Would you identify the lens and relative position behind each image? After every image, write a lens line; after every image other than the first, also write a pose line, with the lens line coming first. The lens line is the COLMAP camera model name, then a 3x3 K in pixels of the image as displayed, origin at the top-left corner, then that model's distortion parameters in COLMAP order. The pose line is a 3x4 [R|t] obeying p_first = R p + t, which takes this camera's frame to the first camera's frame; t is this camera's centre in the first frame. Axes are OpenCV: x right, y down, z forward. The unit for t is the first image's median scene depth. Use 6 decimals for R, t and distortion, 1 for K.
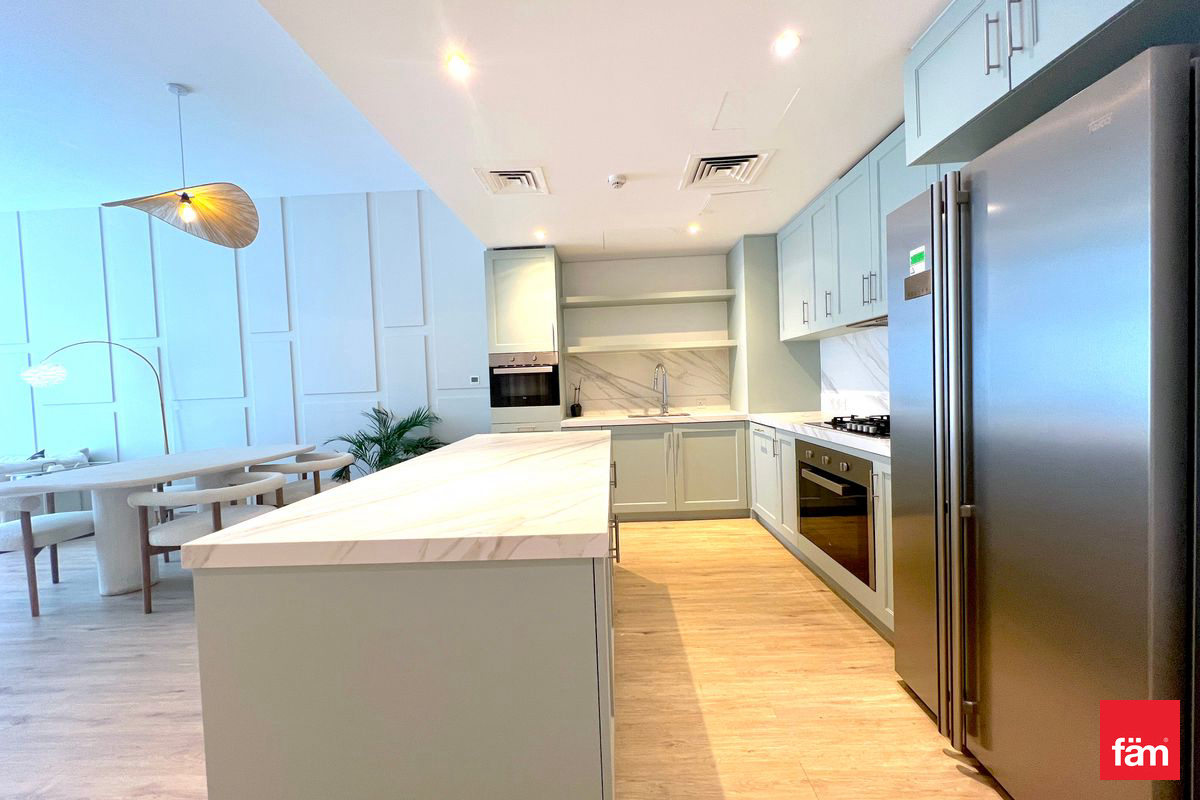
lens RADIAL K [[482.3, 0, 598.6], [0, 482.3, 399.5], [0, 0, 1]] dist [0.005798, -0.000644]
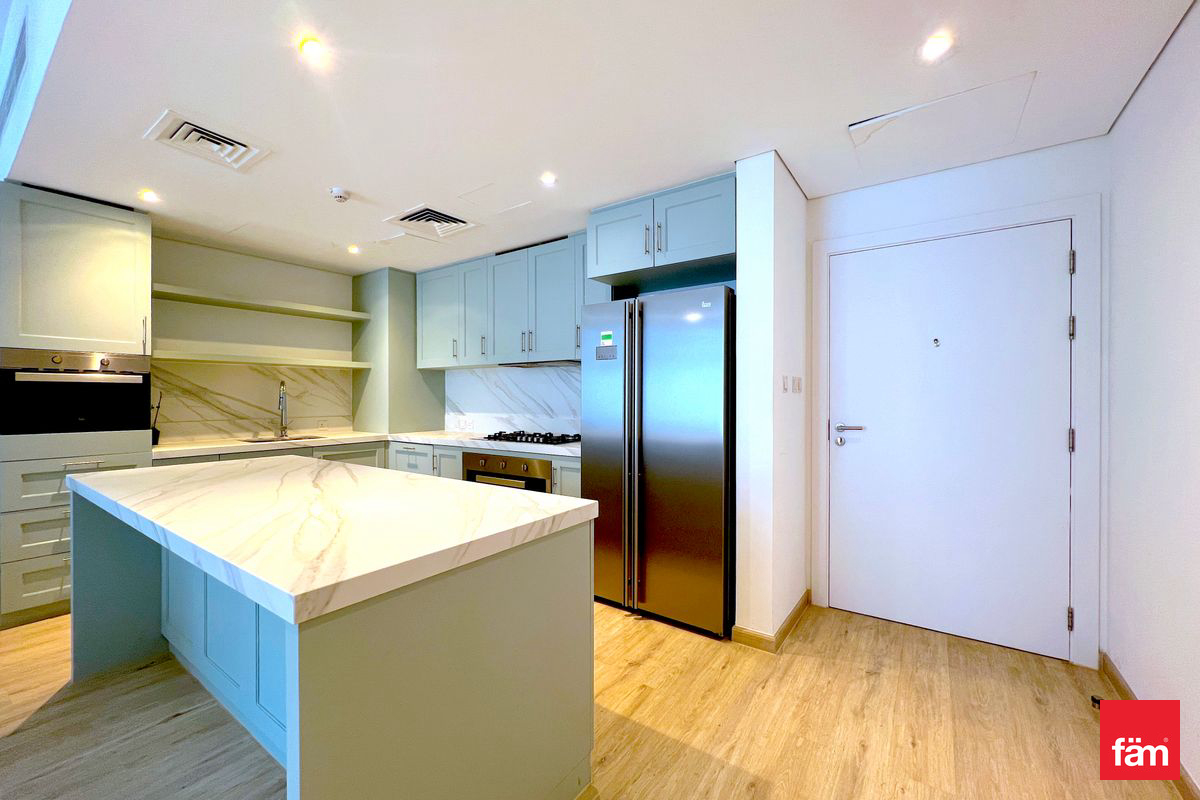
lens RADIAL K [[482.3, 0, 597.2], [0, 482.3, 399.0], [0, 0, 1]] dist [0.005798, -0.000644]
pose [[0.553452, 0.034436, 0.832169, -0.320610], [0.006133, 0.998949, -0.045417, 0.003589], [-0.832859, 0.030239, 0.552659, 0.031074]]
